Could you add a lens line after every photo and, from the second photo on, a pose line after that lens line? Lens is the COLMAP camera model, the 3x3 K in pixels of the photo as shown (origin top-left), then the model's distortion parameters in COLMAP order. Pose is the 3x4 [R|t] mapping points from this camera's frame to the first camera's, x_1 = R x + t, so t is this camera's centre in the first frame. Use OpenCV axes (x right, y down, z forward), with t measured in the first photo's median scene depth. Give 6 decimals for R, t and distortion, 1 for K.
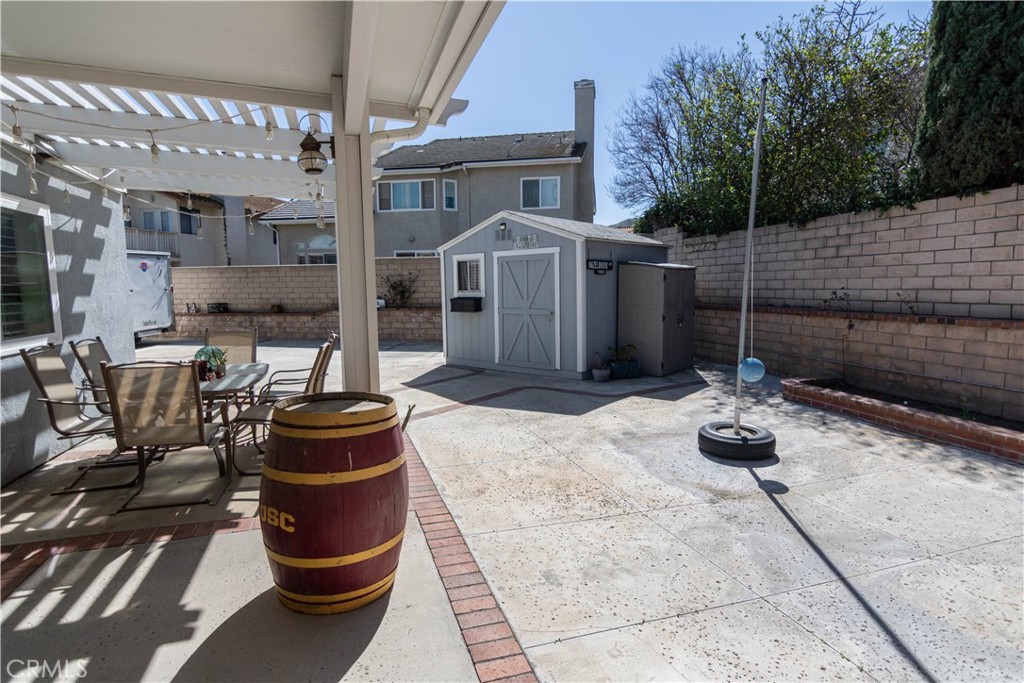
lens RADIAL K [[535.5, 0, 511.0], [0, 535.5, 342.4], [0, 0, 1]] dist [-0.005331, 0.007180]
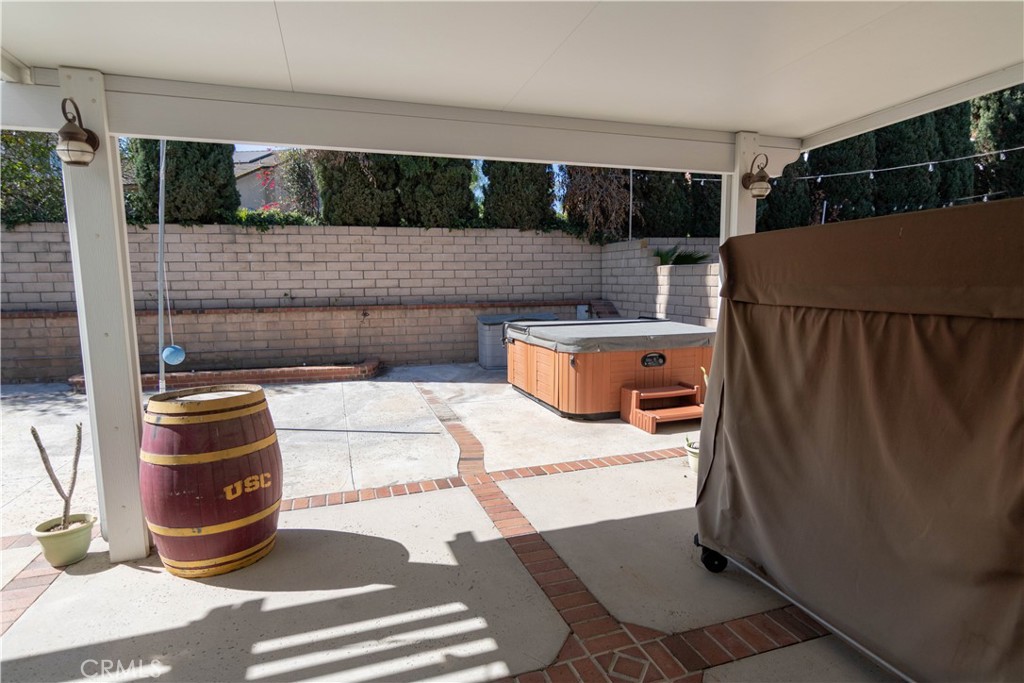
lens RADIAL K [[535.5, 0, 511.0], [0, 535.5, 342.4], [0, 0, 1]] dist [-0.005331, 0.007180]
pose [[-0.004356, -0.110044, 0.993917, -0.585261], [0.113756, 0.987420, 0.109823, -0.018715], [-0.993499, 0.113543, 0.008217, 0.139011]]
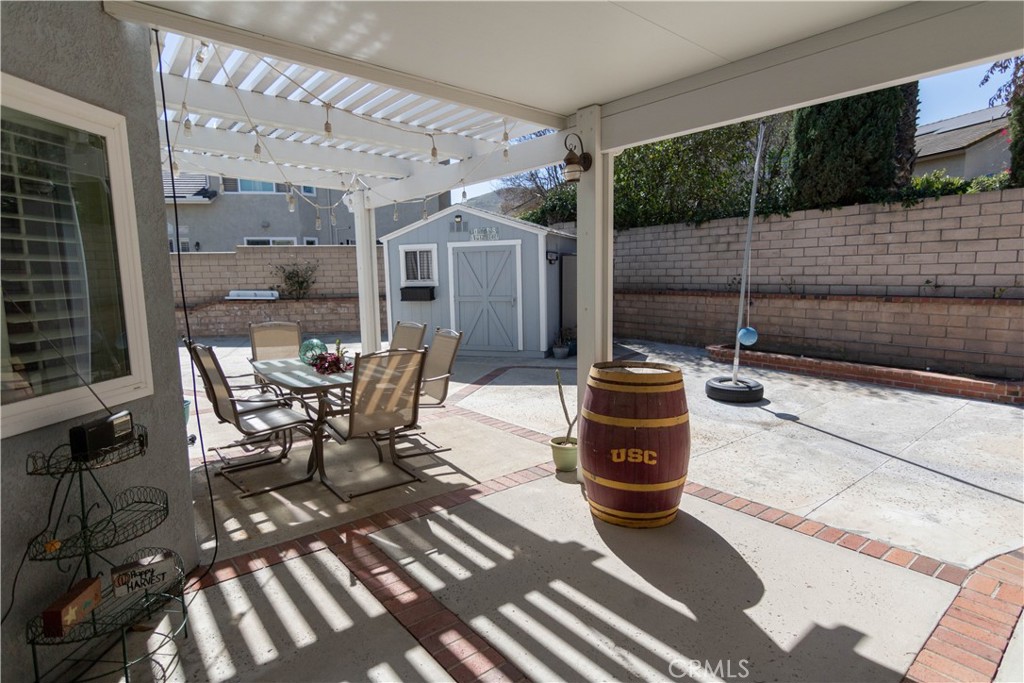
lens RADIAL K [[535.5, 0, 511.0], [0, 535.5, 342.4], [0, 0, 1]] dist [-0.005331, 0.007180]
pose [[0.933097, -0.052680, 0.355746, -0.428512], [0.044998, 0.998541, 0.029840, 0.000145], [-0.356799, -0.011836, 0.934106, -0.035944]]
